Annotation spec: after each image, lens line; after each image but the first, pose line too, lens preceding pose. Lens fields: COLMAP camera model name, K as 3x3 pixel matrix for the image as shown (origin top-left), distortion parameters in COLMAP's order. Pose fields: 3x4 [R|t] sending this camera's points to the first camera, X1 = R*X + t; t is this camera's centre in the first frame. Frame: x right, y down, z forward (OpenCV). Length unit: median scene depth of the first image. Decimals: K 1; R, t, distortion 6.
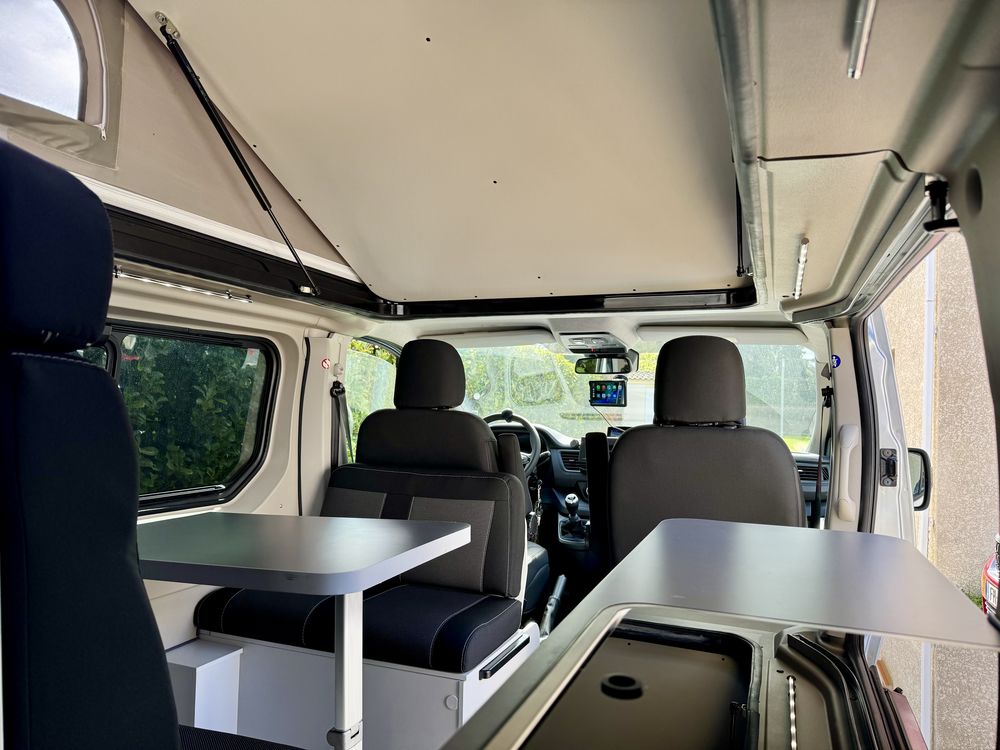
lens RADIAL K [[703.1, 0, 502.4], [0, 703.1, 378.2], [0, 0, 1]] dist [0.039970, -0.054495]
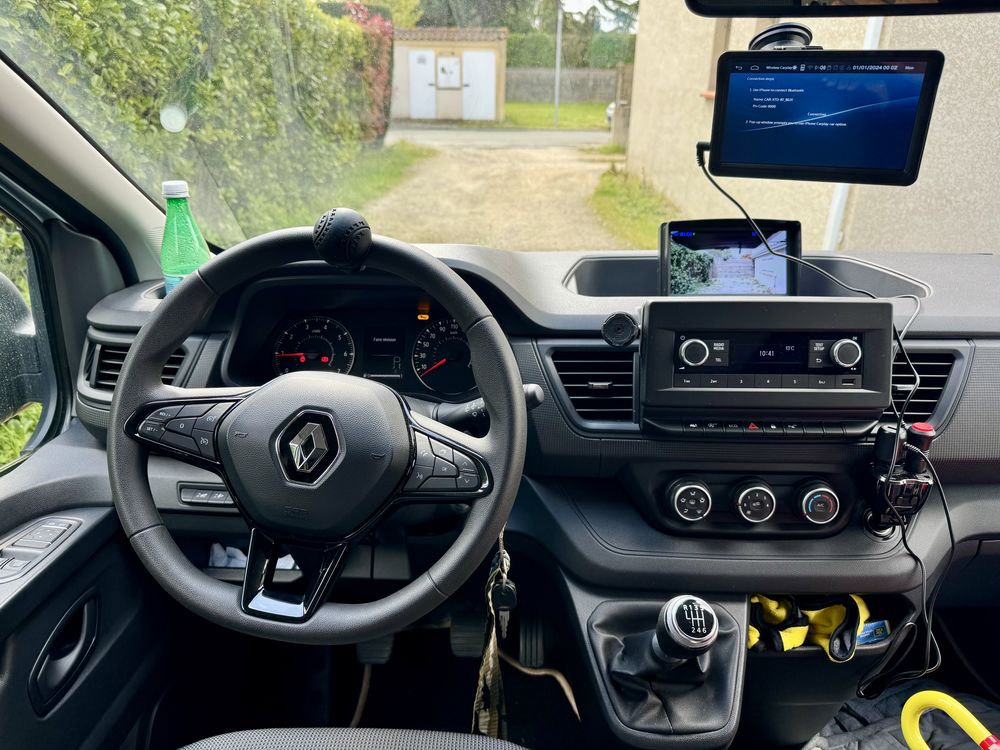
lens RADIAL K [[703.1, 0, 499.0], [0, 703.1, 374.4], [0, 0, 1]] dist [0.039970, -0.054495]
pose [[0.945244, -0.147538, 0.291113, -0.014699], [0.008903, 0.903310, 0.428896, -0.000989], [-0.326244, -0.402819, 0.855162, 0.784648]]
